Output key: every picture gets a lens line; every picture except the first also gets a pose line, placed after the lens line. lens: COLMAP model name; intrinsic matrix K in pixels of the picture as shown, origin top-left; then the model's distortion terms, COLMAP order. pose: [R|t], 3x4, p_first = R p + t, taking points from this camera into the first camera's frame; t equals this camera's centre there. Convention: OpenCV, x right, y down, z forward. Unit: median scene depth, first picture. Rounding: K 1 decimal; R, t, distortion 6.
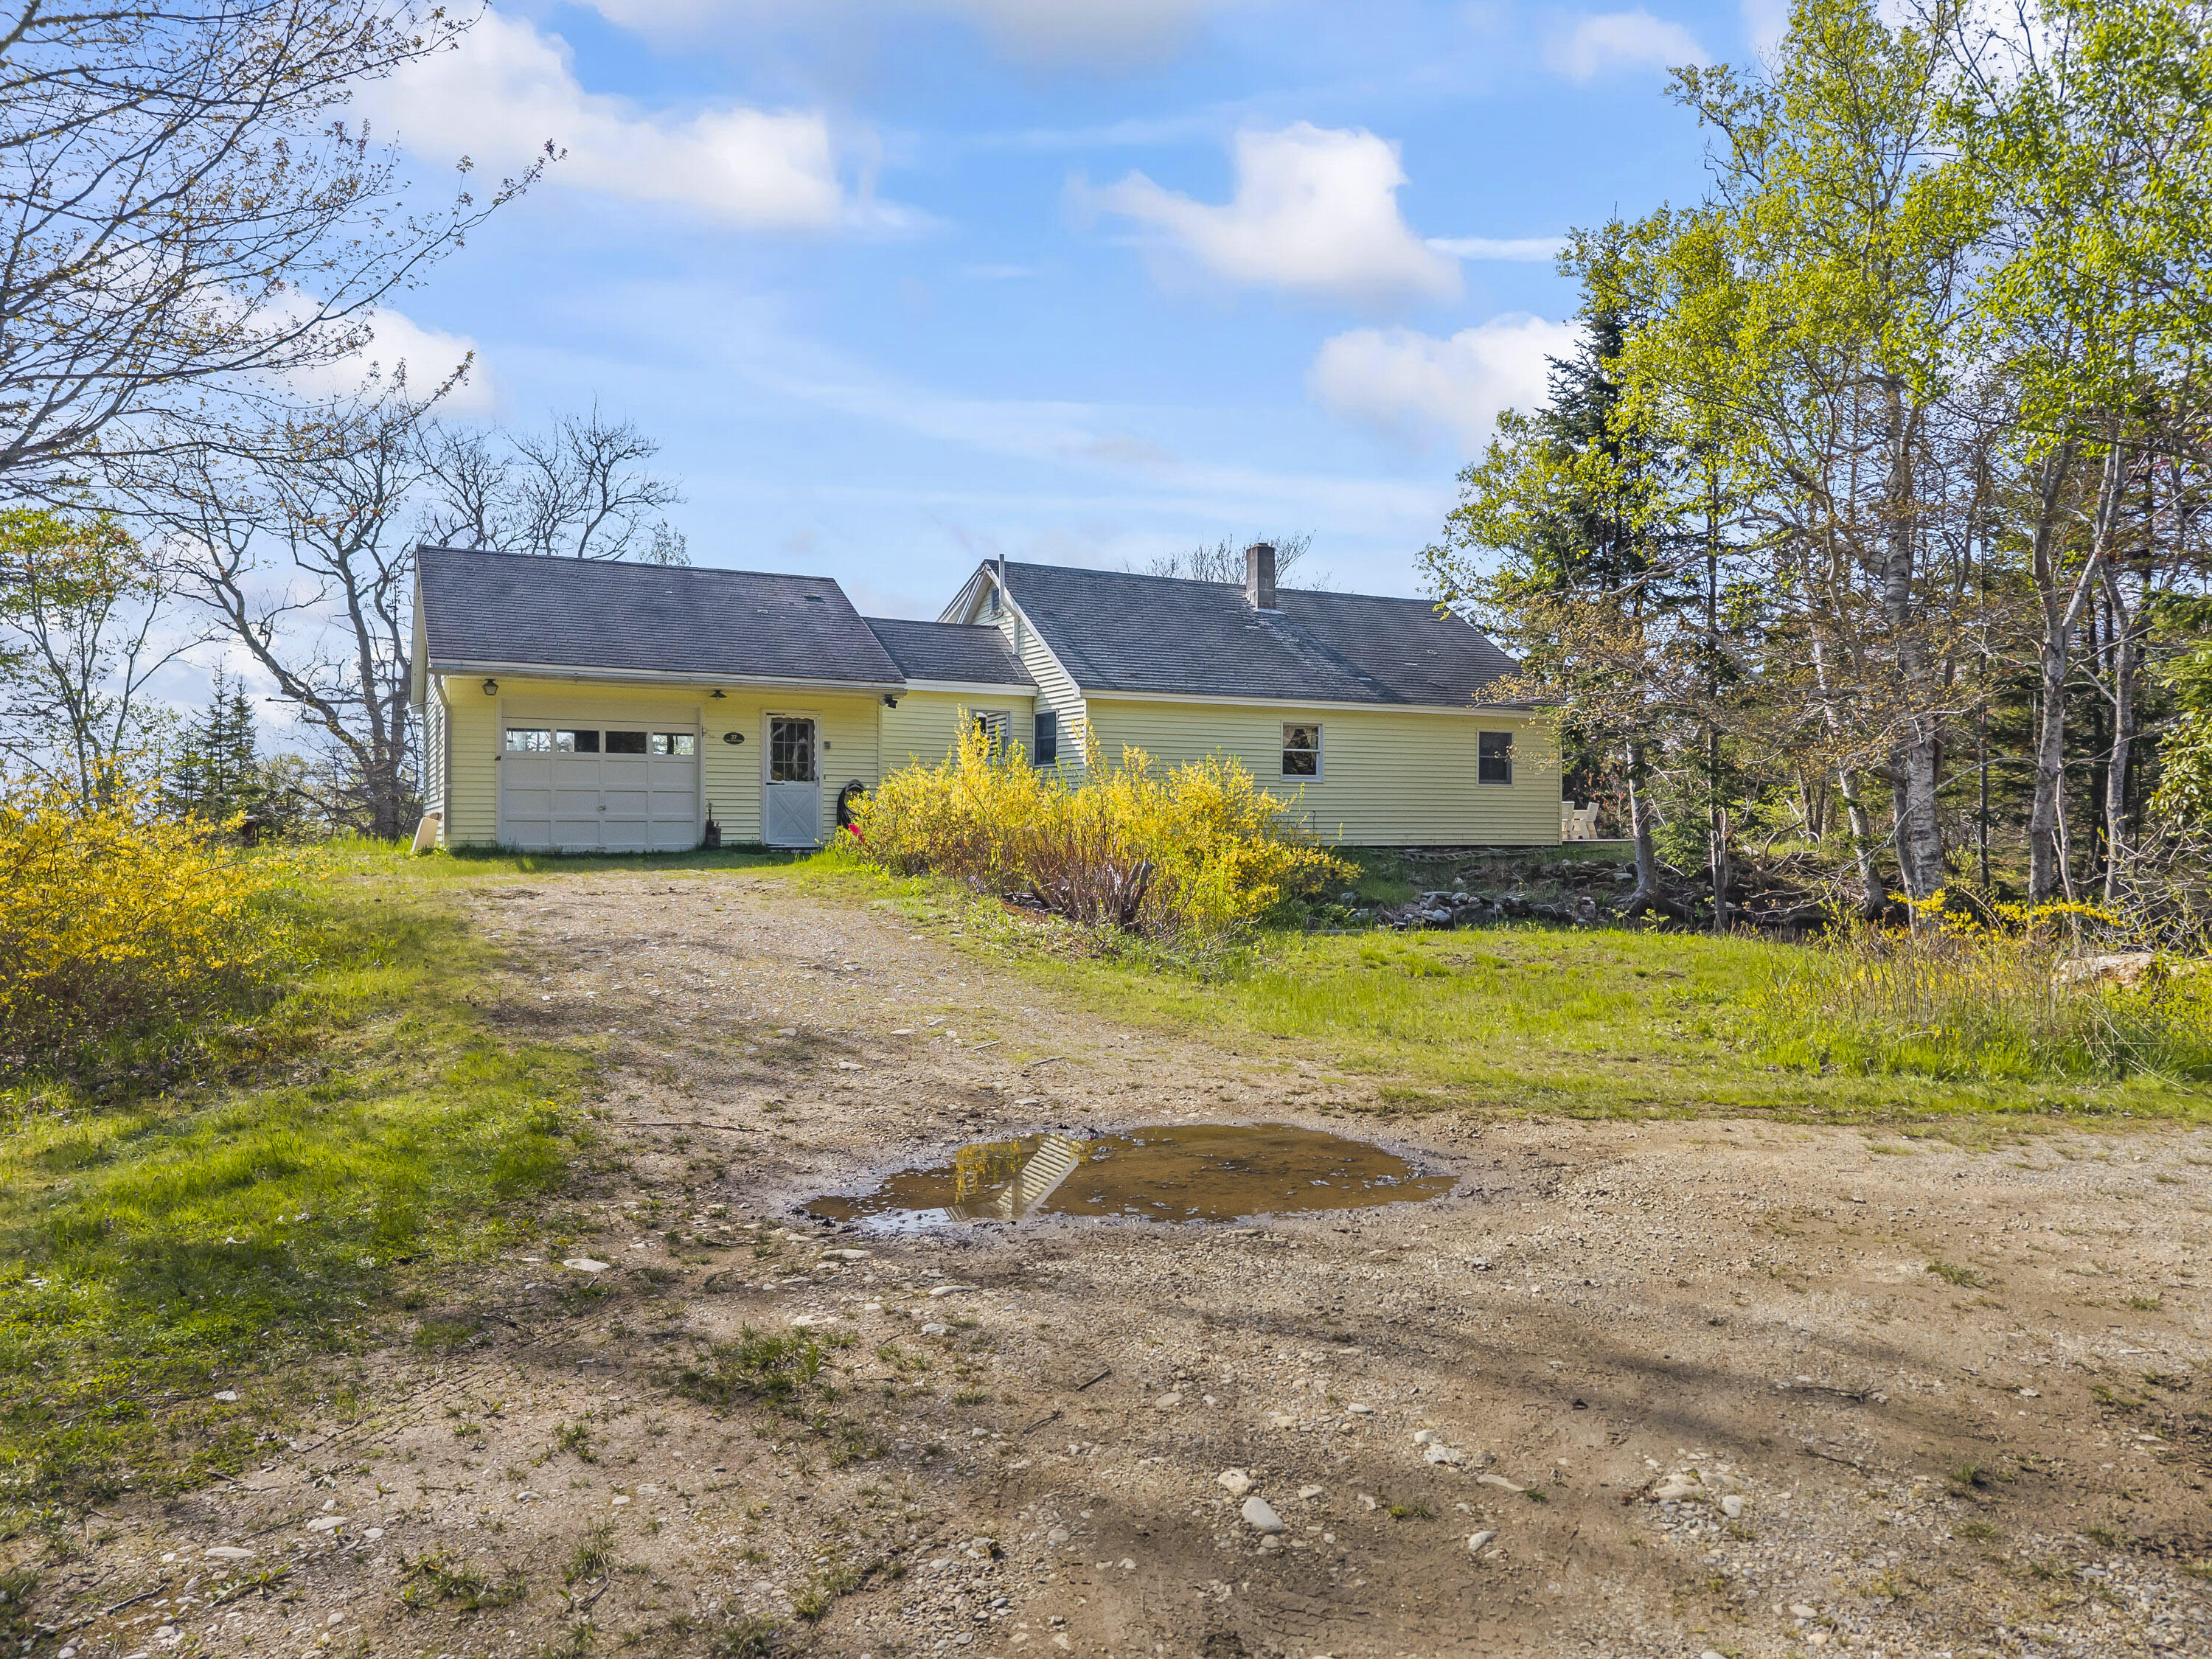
lens RADIAL K [[1472.5, 0, 1108.1], [0, 1472.5, 865.4], [0, 0, 1]] dist [0.001763, 0.000519]
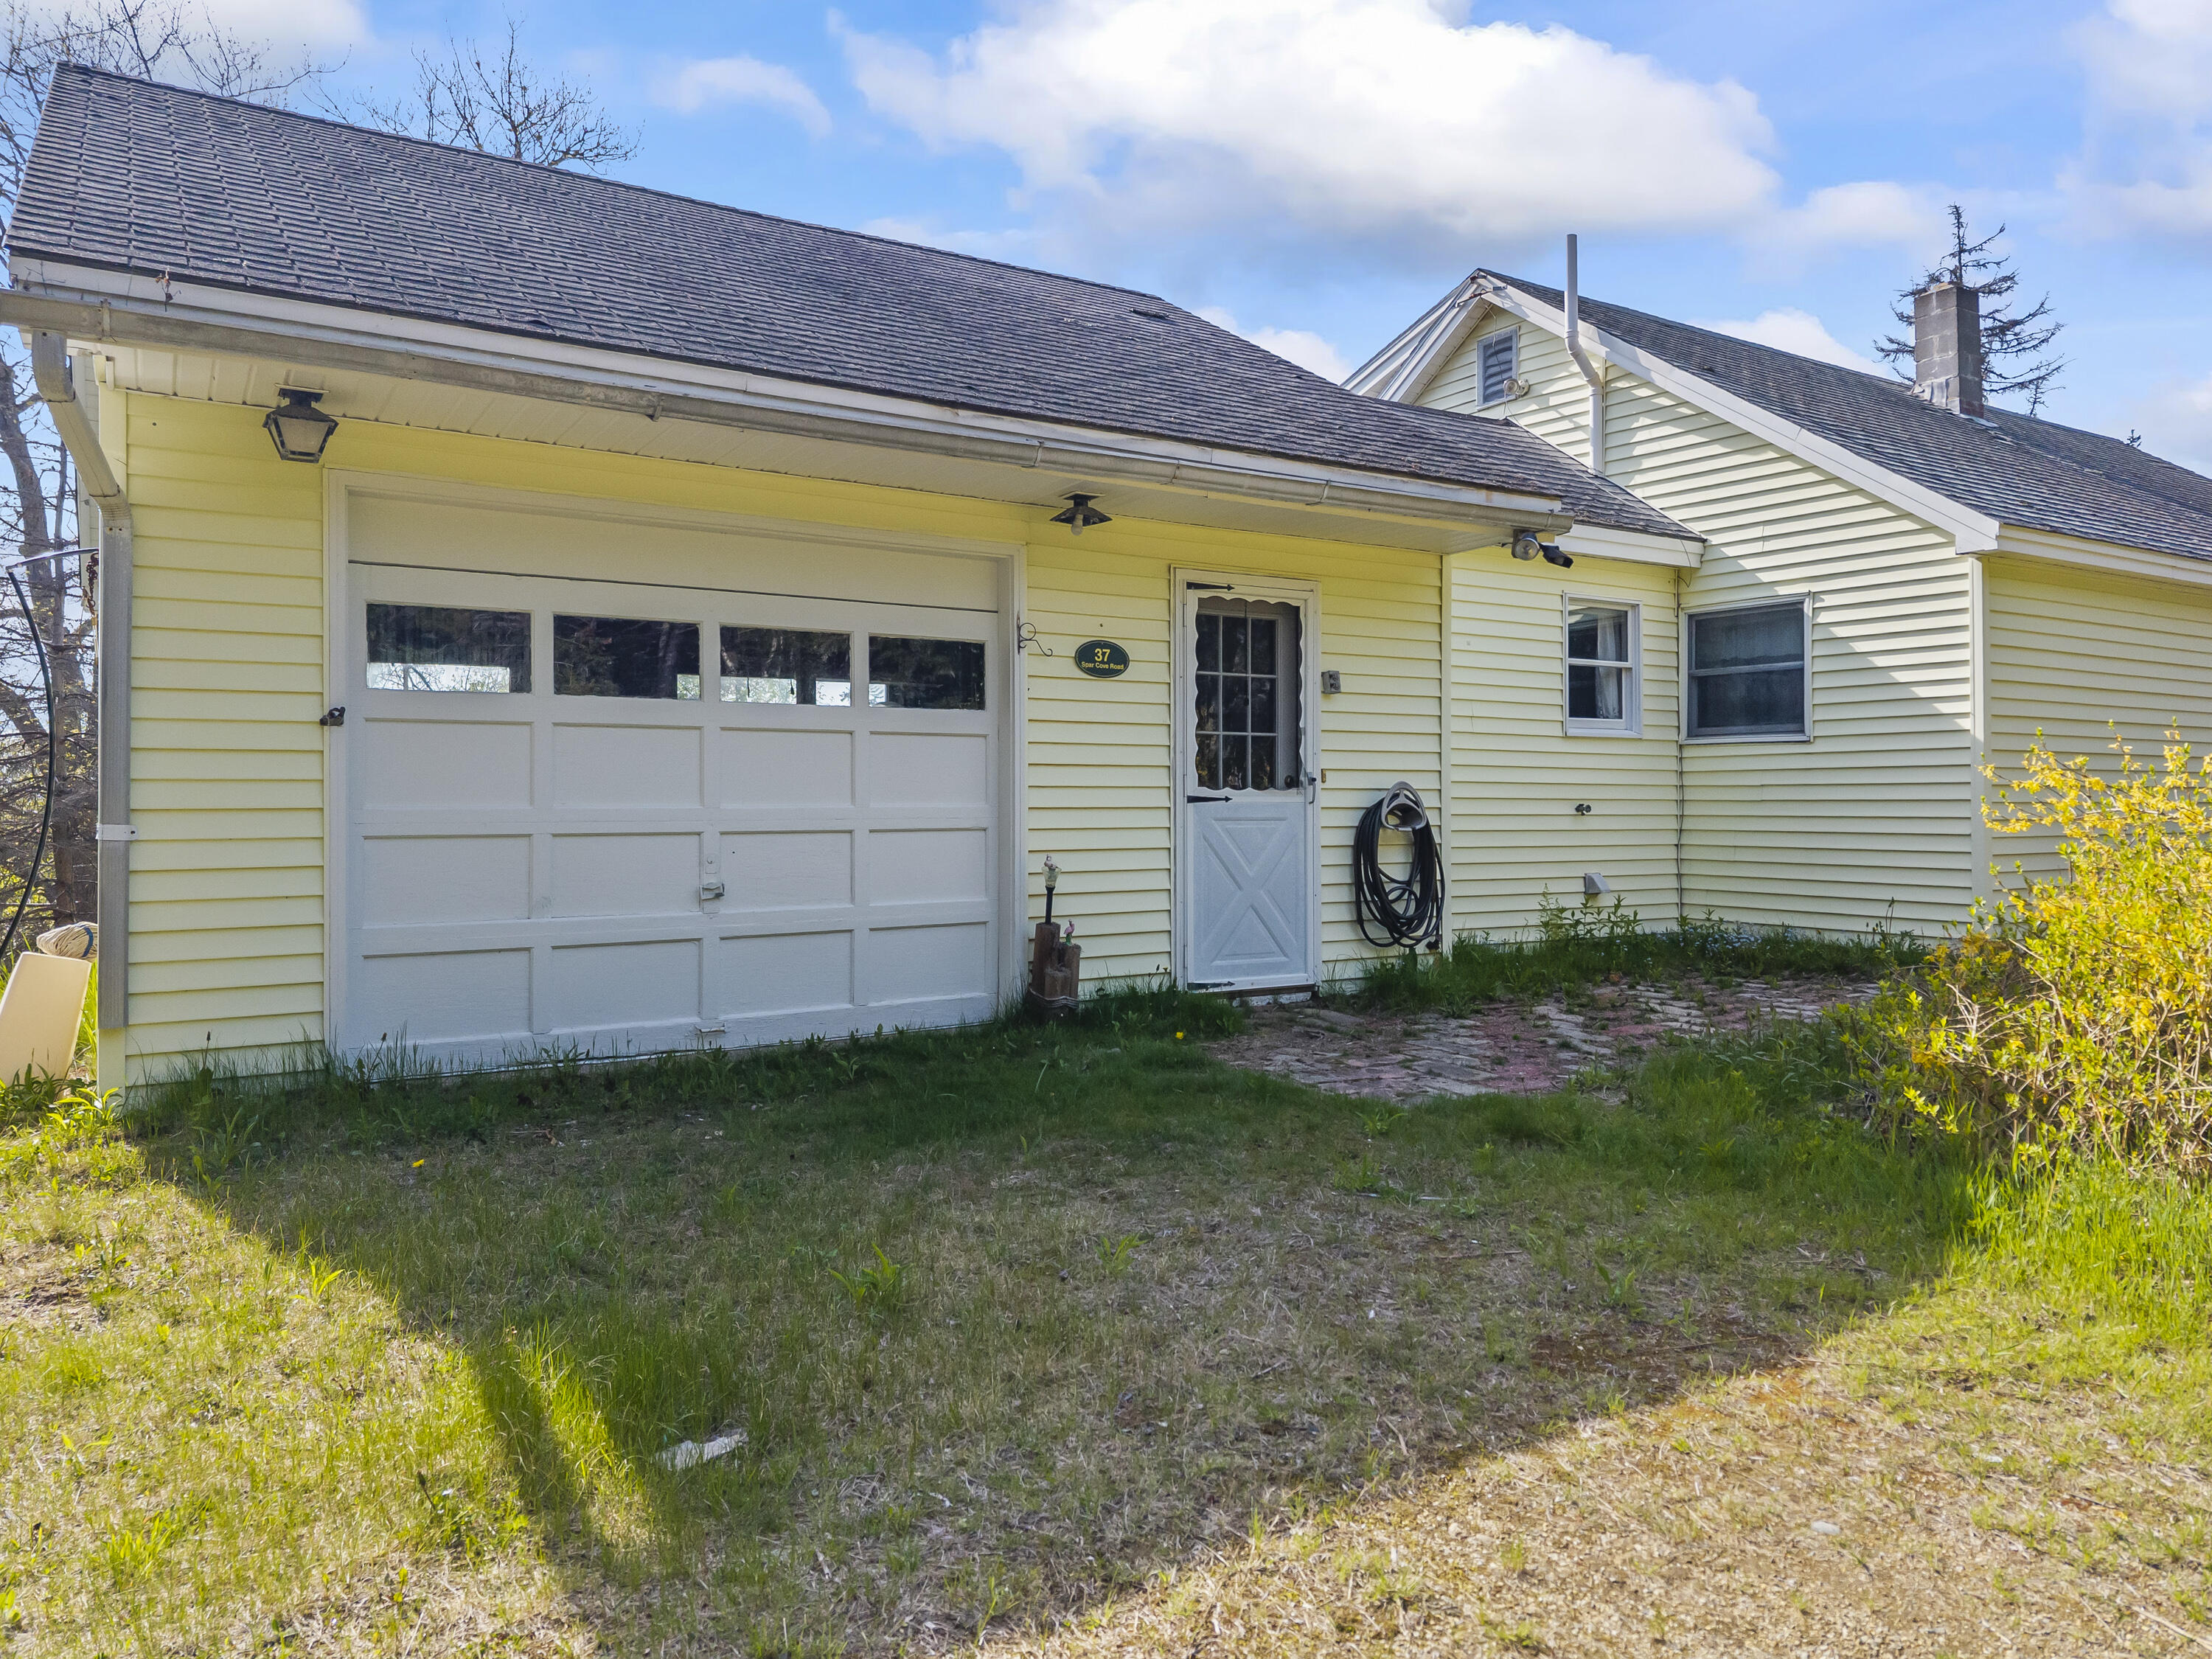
lens RADIAL K [[1472.5, 0, 1108.1], [0, 1472.5, 865.4], [0, 0, 1]] dist [0.001763, 0.000519]
pose [[0.992799, -0.015754, 0.118749, -0.284187], [0.012550, 0.999538, 0.027680, -0.049269], [-0.119130, -0.025991, 0.992538, 0.666937]]
